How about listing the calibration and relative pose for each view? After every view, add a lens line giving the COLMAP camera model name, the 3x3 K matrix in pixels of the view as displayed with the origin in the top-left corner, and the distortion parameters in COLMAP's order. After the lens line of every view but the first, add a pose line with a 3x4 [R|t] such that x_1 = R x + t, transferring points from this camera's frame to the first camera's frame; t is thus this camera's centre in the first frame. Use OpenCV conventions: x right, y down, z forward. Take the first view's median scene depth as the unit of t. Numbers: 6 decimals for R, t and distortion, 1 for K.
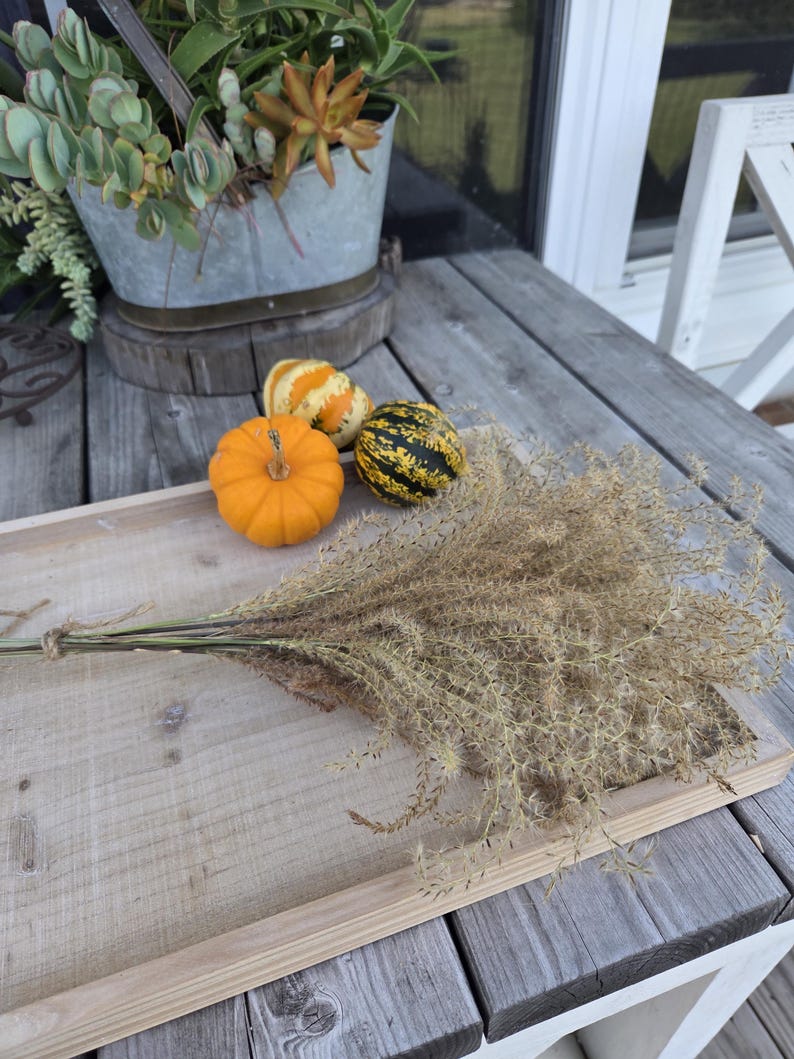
lens RADIAL K [[744.7, 0, 406.9], [0, 744.7, 526.0], [0, 0, 1]] dist [0.041748, -0.051326]
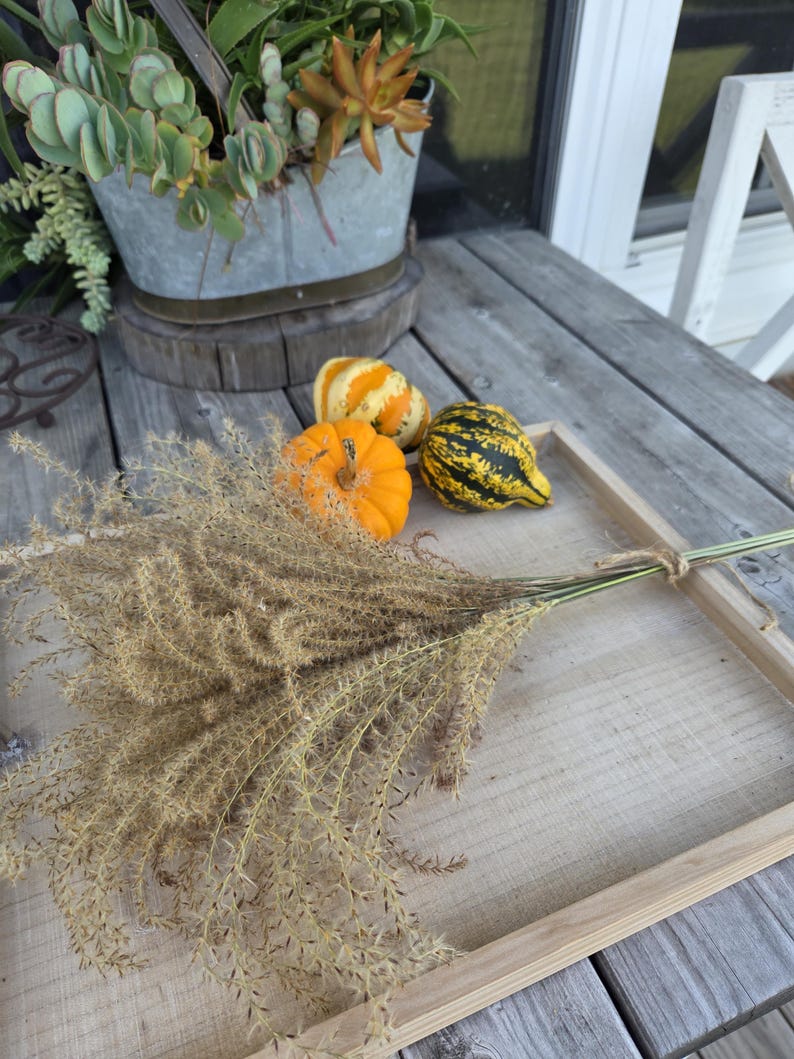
lens RADIAL K [[744.7, 0, 403.6], [0, 744.7, 530.7], [0, 0, 1]] dist [0.041748, -0.051326]
pose [[0.998670, -0.020135, 0.047458, -0.136463], [0.018190, 0.998991, 0.041059, -0.043600], [-0.048237, -0.040142, 0.998029, 0.041707]]
